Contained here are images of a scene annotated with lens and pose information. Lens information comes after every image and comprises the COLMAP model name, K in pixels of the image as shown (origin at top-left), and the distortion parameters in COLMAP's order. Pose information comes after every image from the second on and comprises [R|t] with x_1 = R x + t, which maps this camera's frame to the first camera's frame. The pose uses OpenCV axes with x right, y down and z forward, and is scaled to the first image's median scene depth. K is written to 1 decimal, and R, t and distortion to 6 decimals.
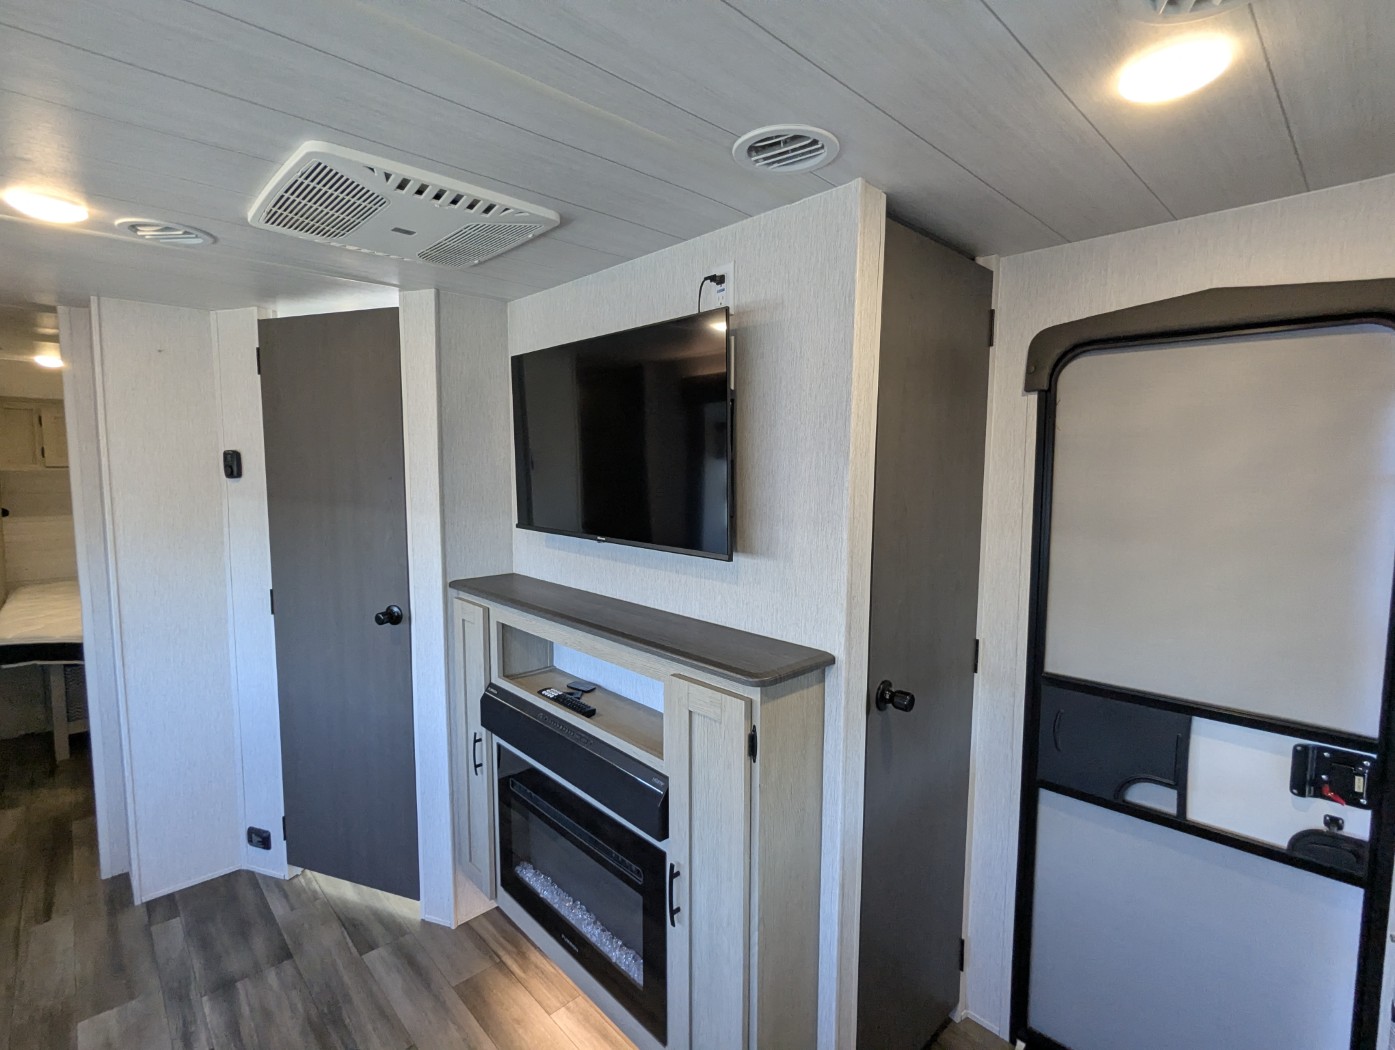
lens RADIAL K [[665.2, 0, 695.6], [0, 665.2, 528.7], [0, 0, 1]] dist [0.000356, 0.001072]
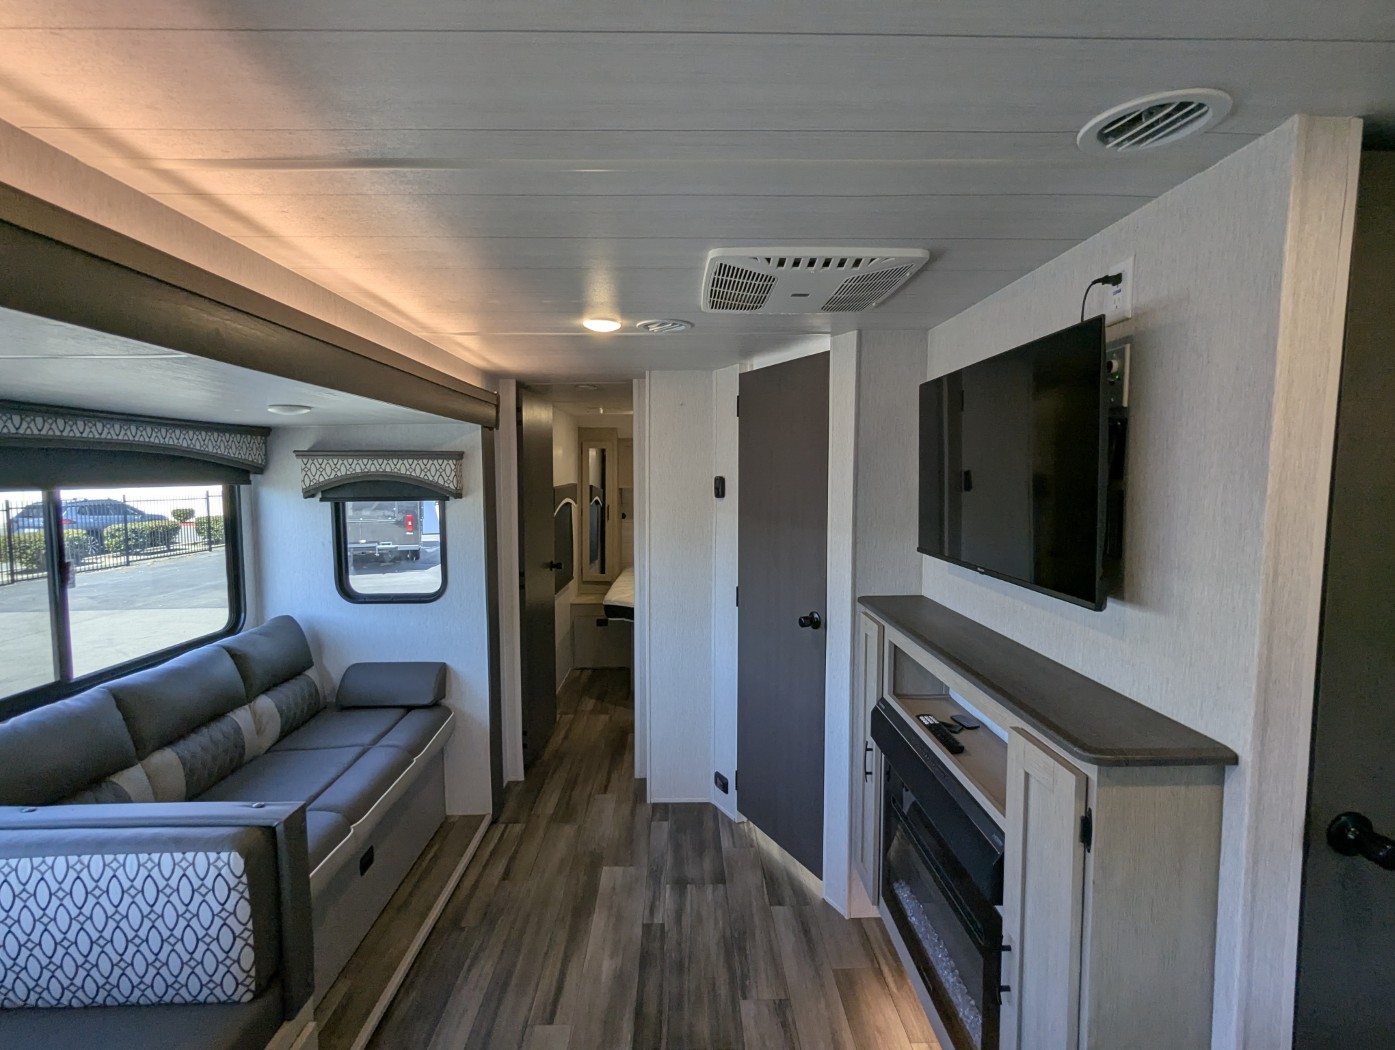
lens RADIAL K [[666.9, 0, 696.6], [0, 666.9, 528.9], [0, 0, 1]] dist [0.001352, 0.000959]
pose [[0.740278, 0.045708, -0.670745, 0.238470], [-0.059143, 0.998246, 0.002751, -0.027571], [0.669694, 0.037634, 0.741683, 0.019710]]
